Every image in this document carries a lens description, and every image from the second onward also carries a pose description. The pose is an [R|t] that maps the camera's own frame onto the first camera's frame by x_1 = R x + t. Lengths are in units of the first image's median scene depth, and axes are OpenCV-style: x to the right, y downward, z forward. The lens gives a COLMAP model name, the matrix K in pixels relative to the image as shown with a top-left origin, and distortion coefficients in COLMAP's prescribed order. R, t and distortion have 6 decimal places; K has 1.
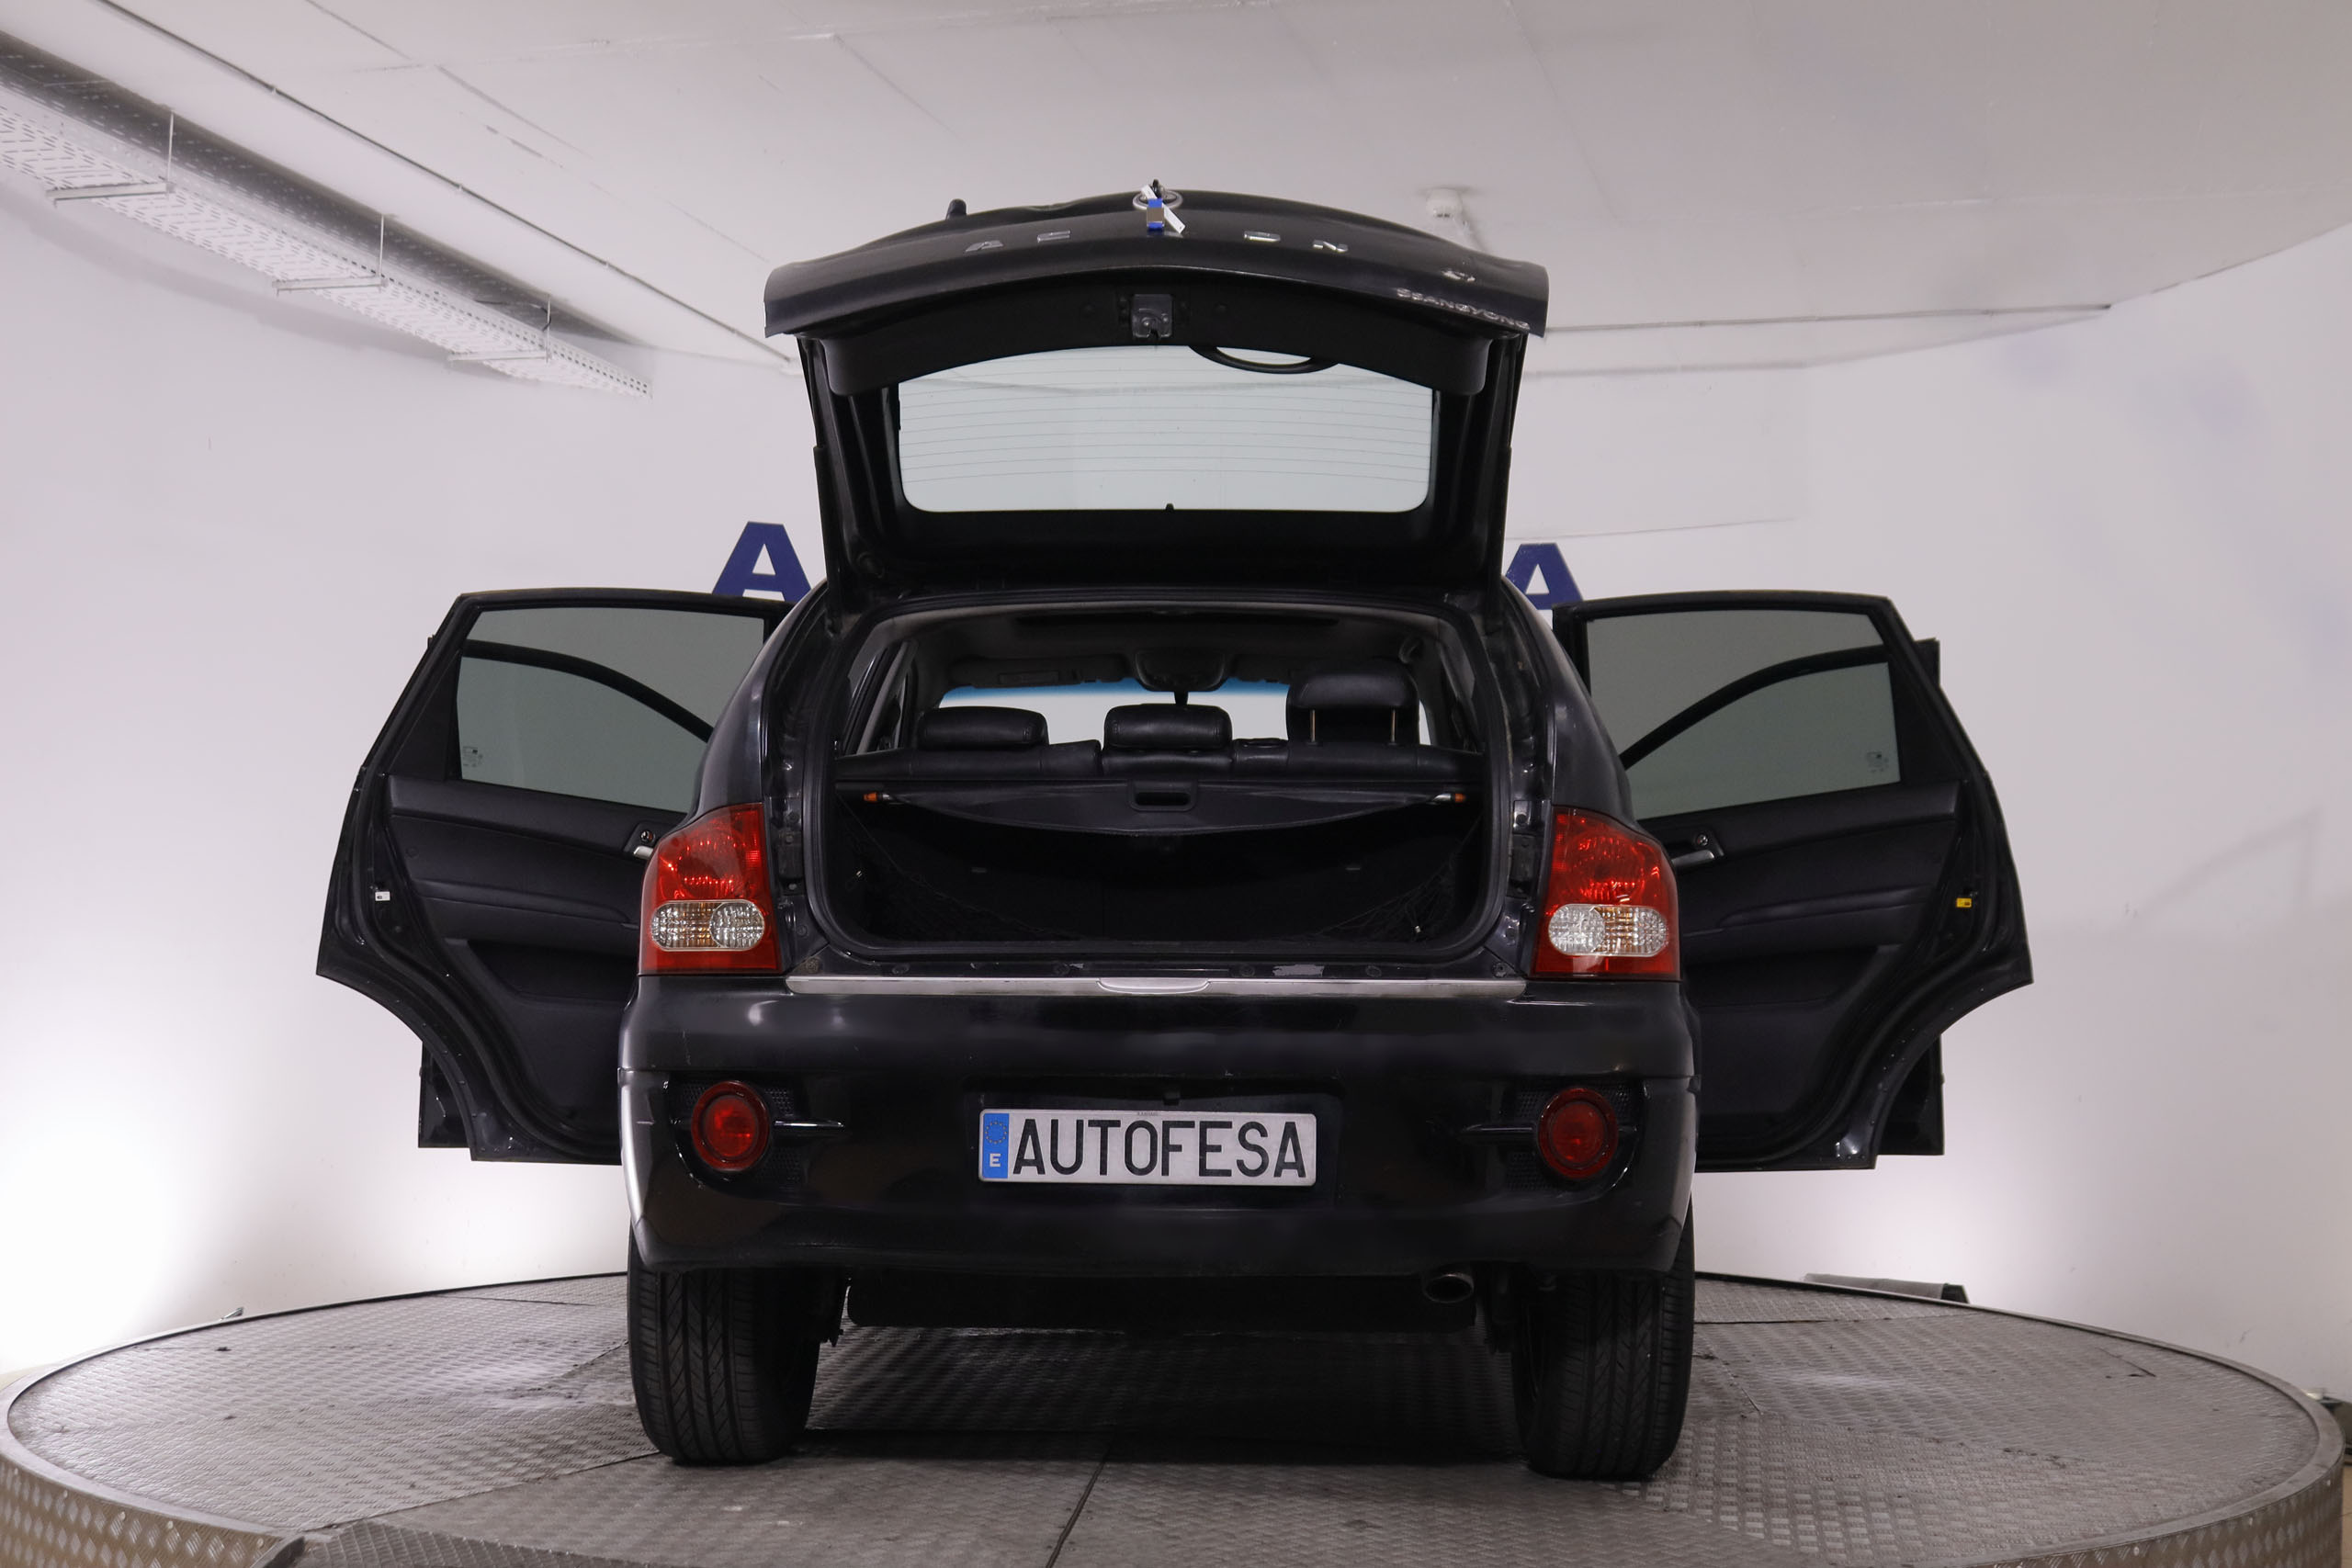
lens RADIAL K [[2930.5, 0, 1176.0], [0, 2930.5, 784.0], [0, 0, 1]] dist [-0.053131, 0.038116]
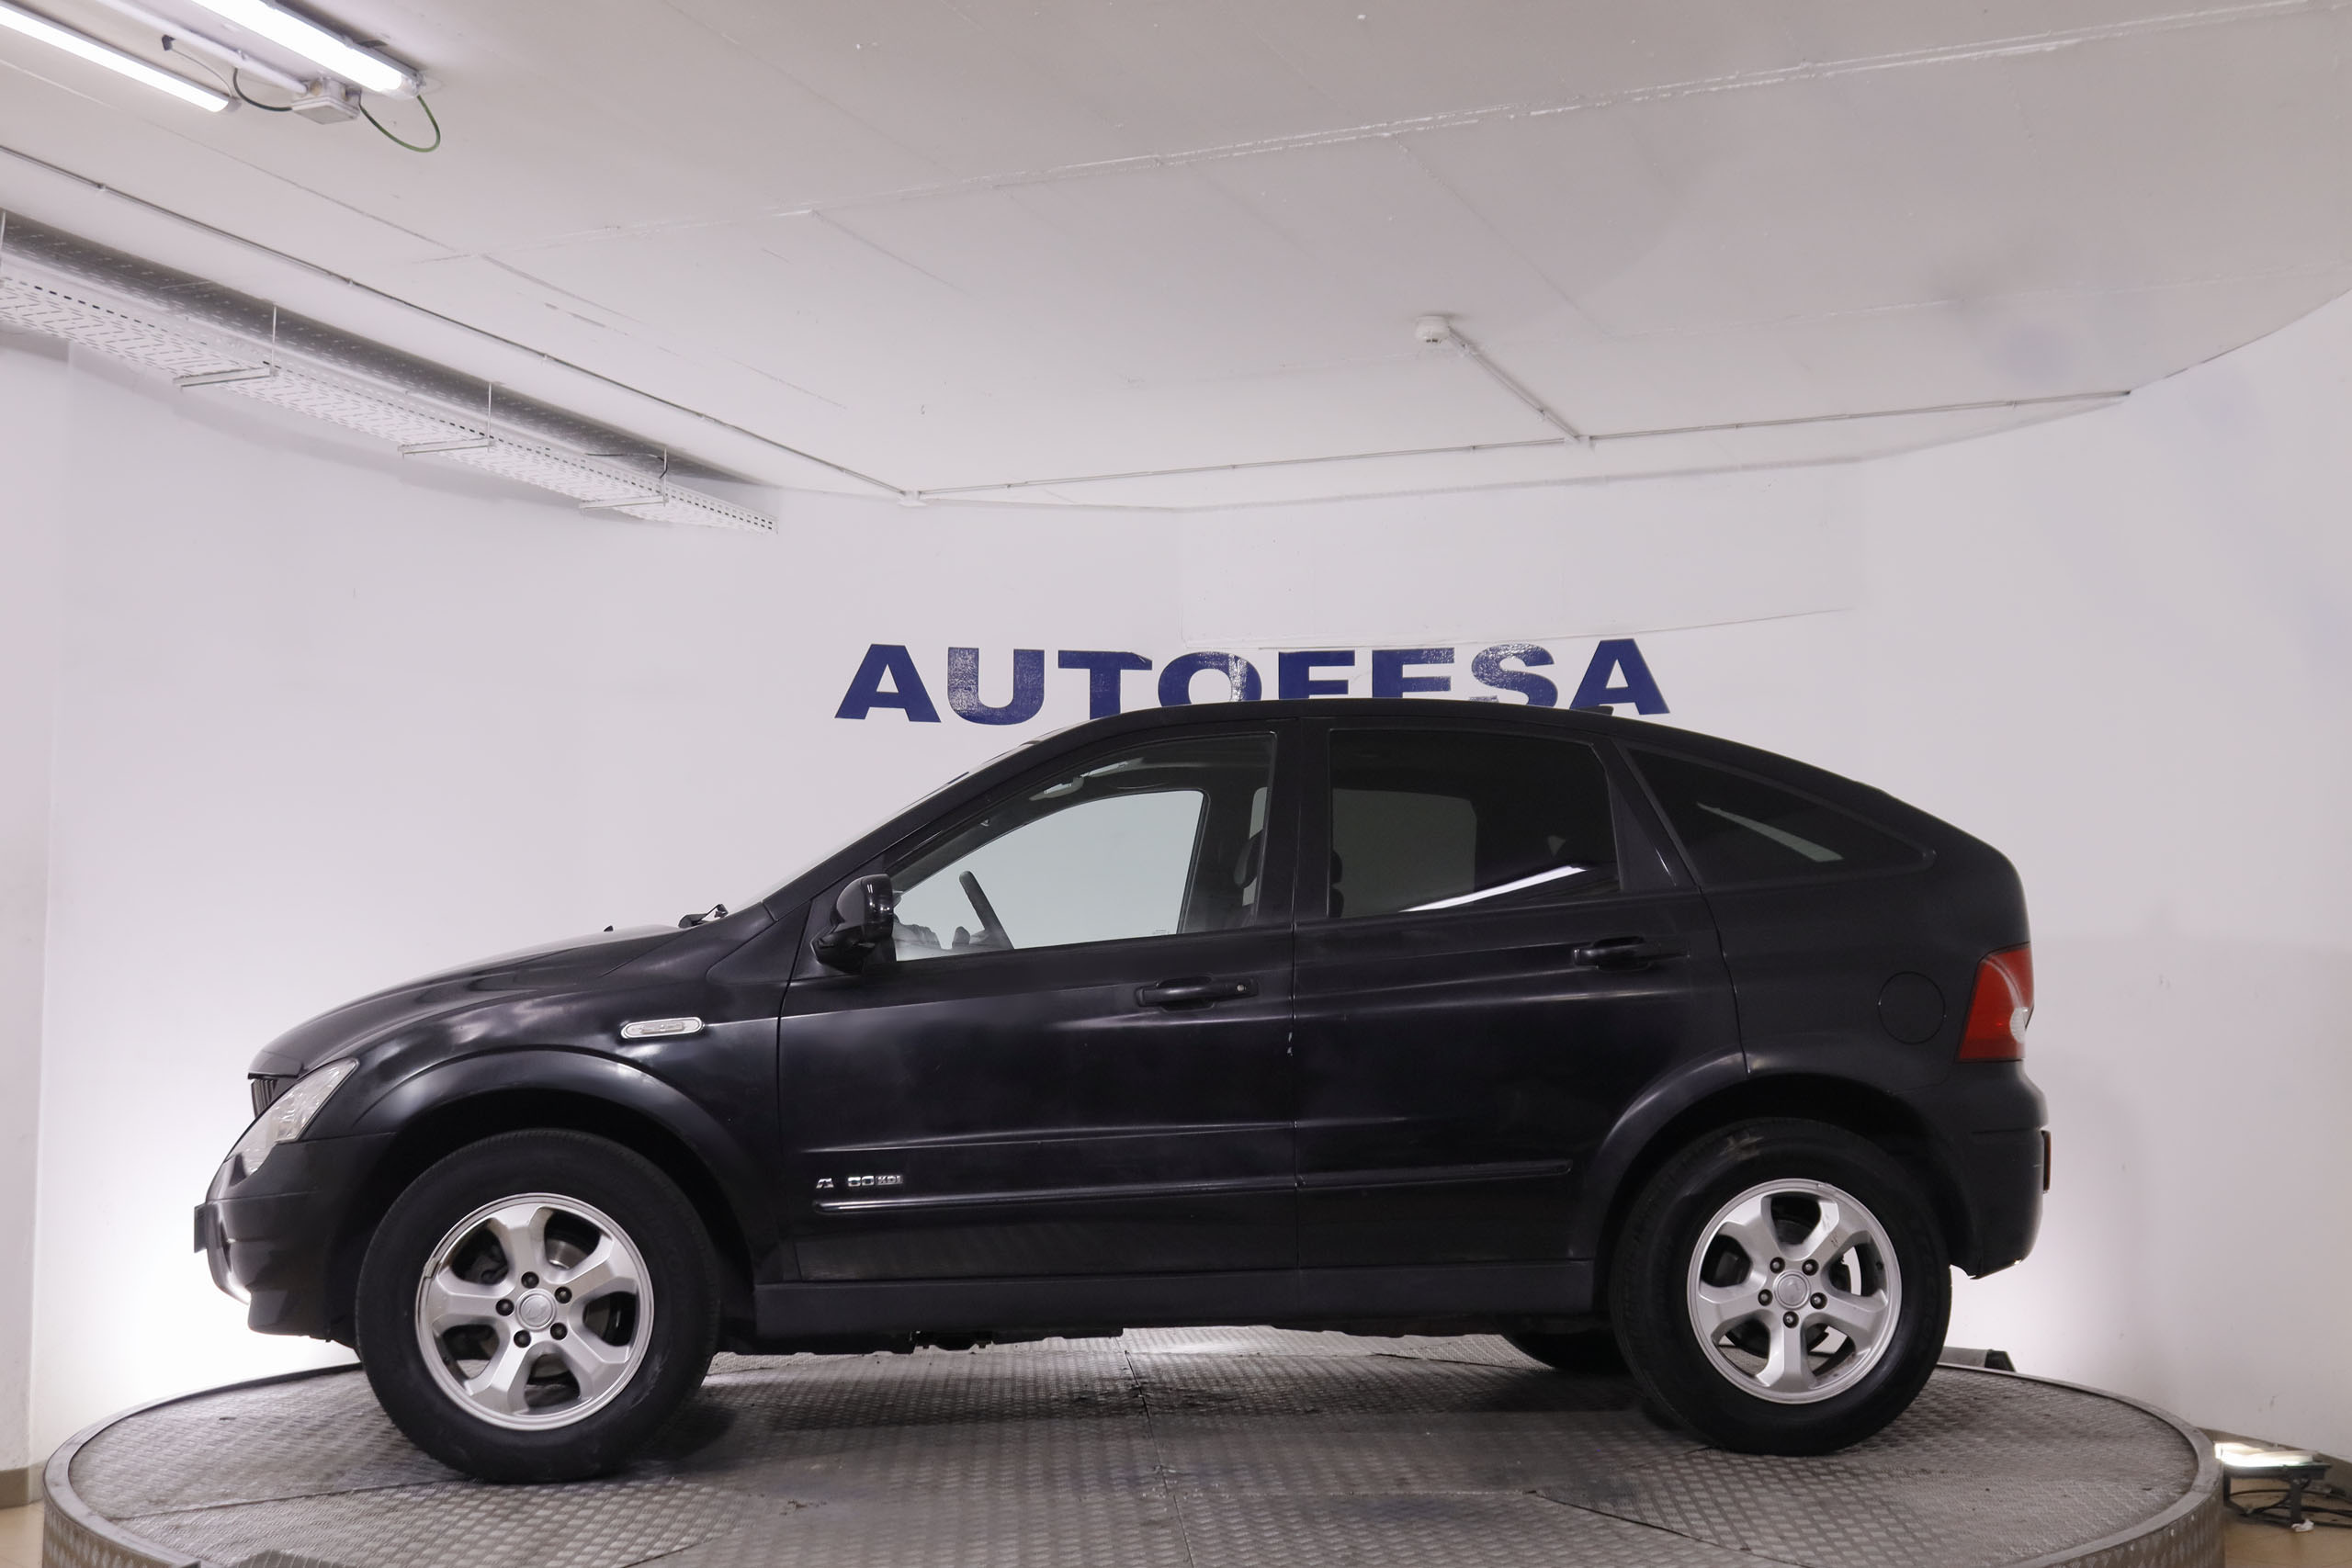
lens RADIAL K [[2881.4, 0, 1176.0], [0, 2881.4, 784.0], [0, 0, 1]] dist [-0.060259, -0.007196]
pose [[0.991479, -0.027631, -0.127301, 0.116567], [0.023546, 0.999162, -0.033487, -0.000127], [0.128119, 0.030204, 0.991299, -0.041329]]
